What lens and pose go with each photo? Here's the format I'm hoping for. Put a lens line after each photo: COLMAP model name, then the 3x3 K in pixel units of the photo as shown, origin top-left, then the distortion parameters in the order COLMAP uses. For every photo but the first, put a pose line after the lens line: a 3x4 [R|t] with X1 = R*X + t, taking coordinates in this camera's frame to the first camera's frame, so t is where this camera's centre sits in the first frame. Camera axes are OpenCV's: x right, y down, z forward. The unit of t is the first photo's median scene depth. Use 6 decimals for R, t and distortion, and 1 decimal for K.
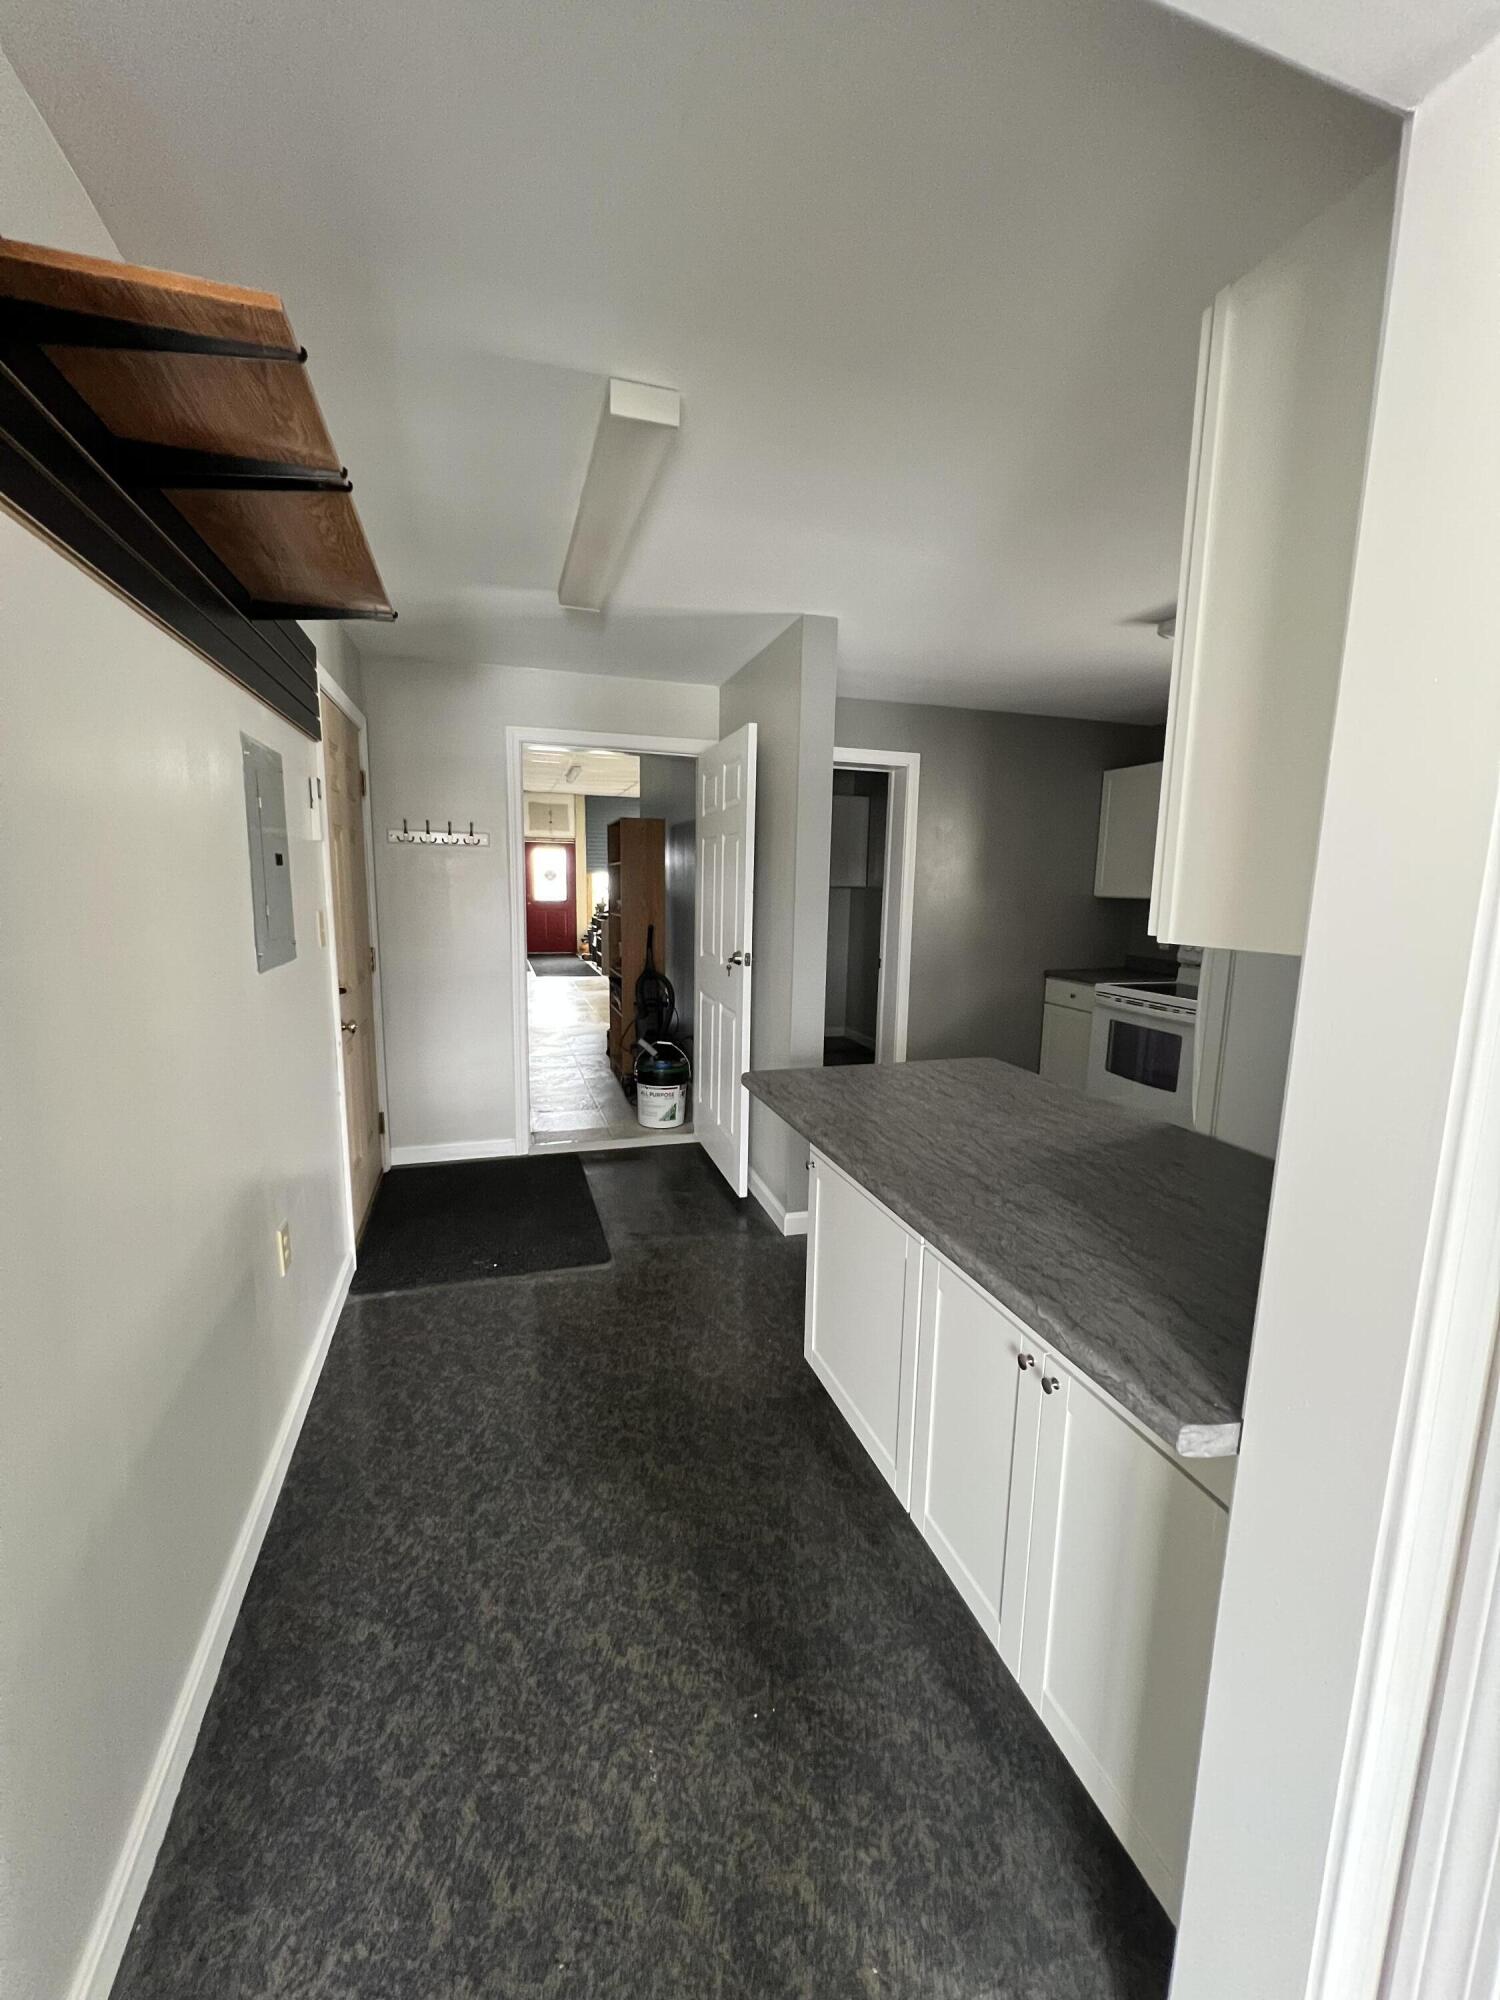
lens RADIAL K [[803.1, 0, 755.1], [0, 803.1, 1010.1], [0, 0, 1]] dist [-0.001701, -0.000205]
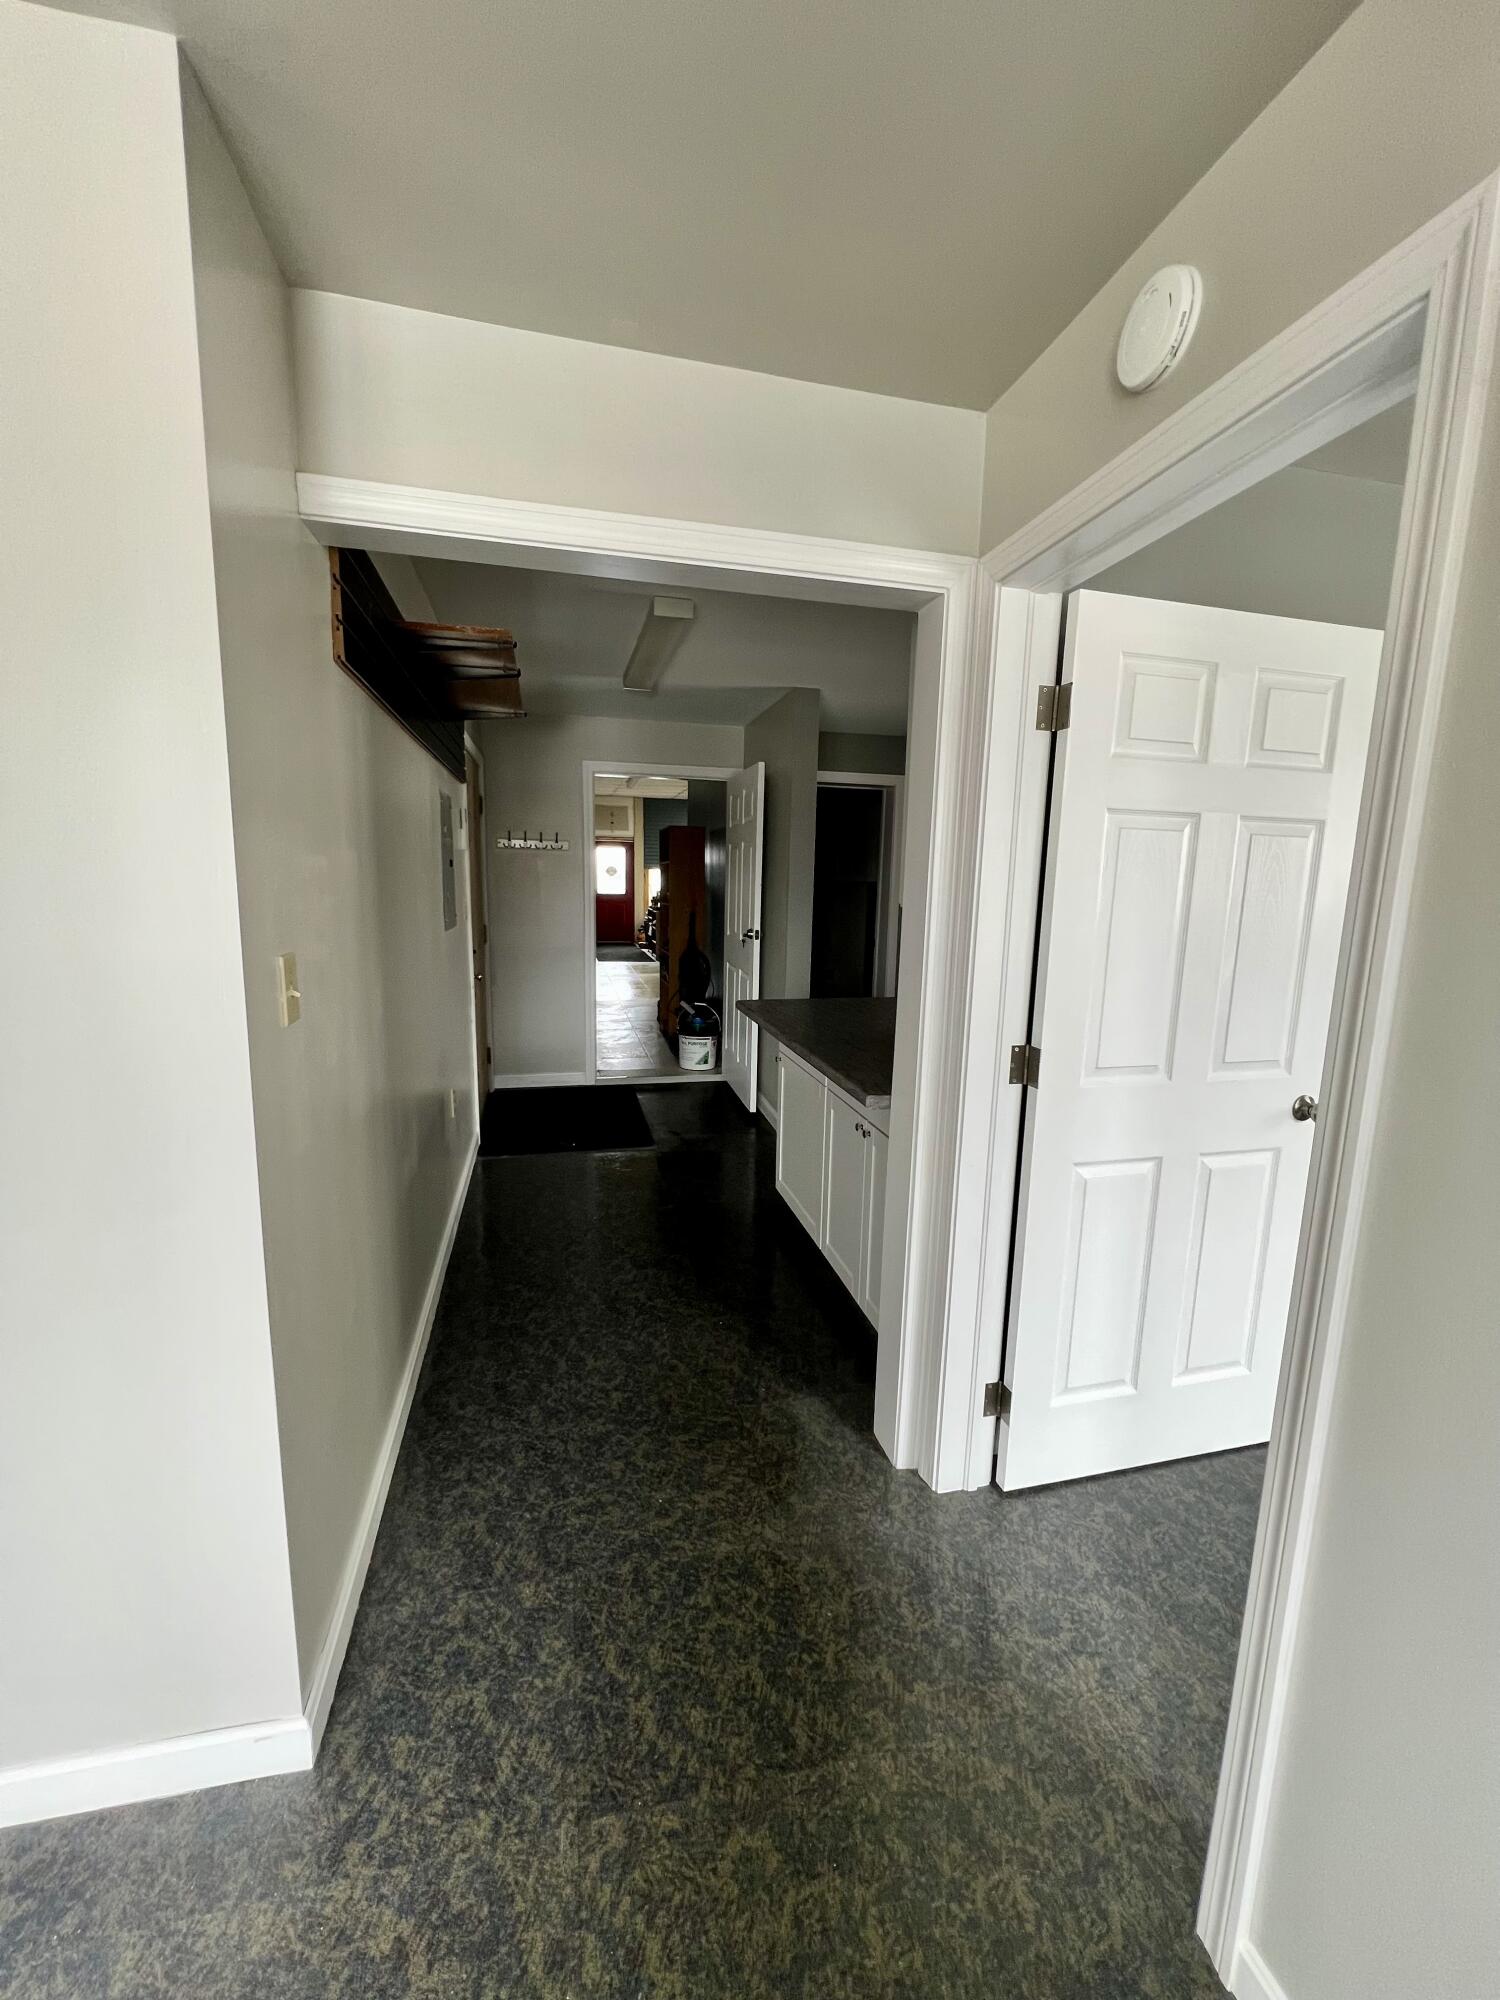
lens RADIAL K [[803.1, 0, 755.1], [0, 803.1, 1010.1], [0, 0, 1]] dist [-0.001701, -0.000205]
pose [[0.997549, 0.013460, -0.068659, 0.077309], [-0.013102, 0.999898, 0.005662, 0.053477], [0.068728, -0.004748, 0.997624, -0.334510]]
